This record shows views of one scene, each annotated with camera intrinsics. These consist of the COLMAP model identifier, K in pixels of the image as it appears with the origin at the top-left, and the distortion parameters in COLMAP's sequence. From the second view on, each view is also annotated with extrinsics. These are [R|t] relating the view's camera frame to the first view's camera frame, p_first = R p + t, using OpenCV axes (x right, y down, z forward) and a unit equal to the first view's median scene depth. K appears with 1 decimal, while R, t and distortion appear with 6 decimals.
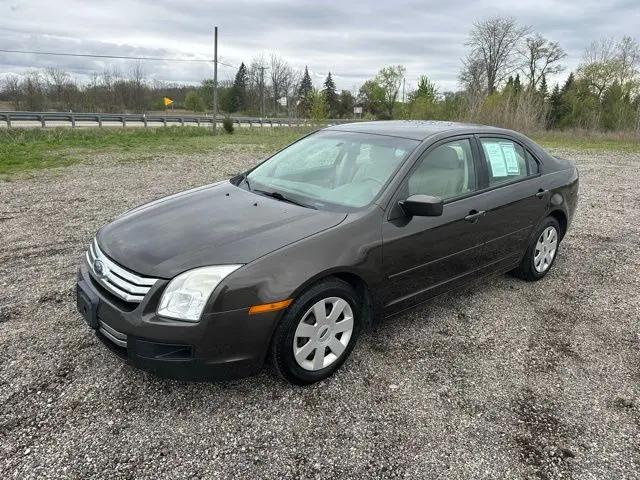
lens RADIAL K [[461.1, 0, 315.2], [0, 461.1, 238.6], [0, 0, 1]] dist [0.043041, -0.027702]
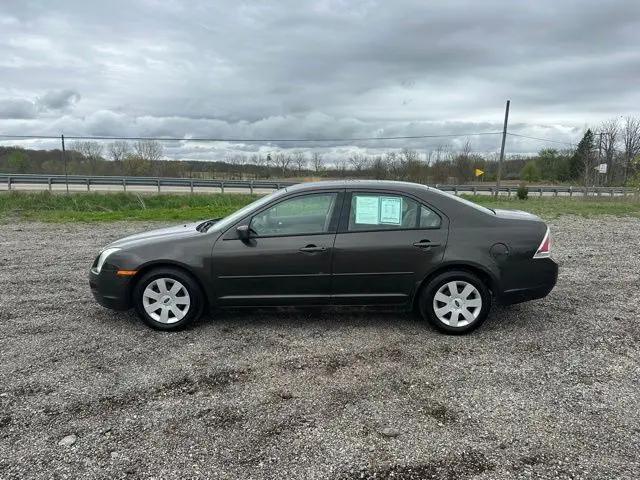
lens RADIAL K [[461.1, 0, 317.2], [0, 461.1, 249.1], [0, 0, 1]] dist [0.043041, -0.027702]
pose [[0.747490, 0.090787, -0.658040, 1.093934], [-0.172633, 0.983129, -0.060462, 0.023457], [0.641449, 0.158794, 0.750552, 0.052963]]
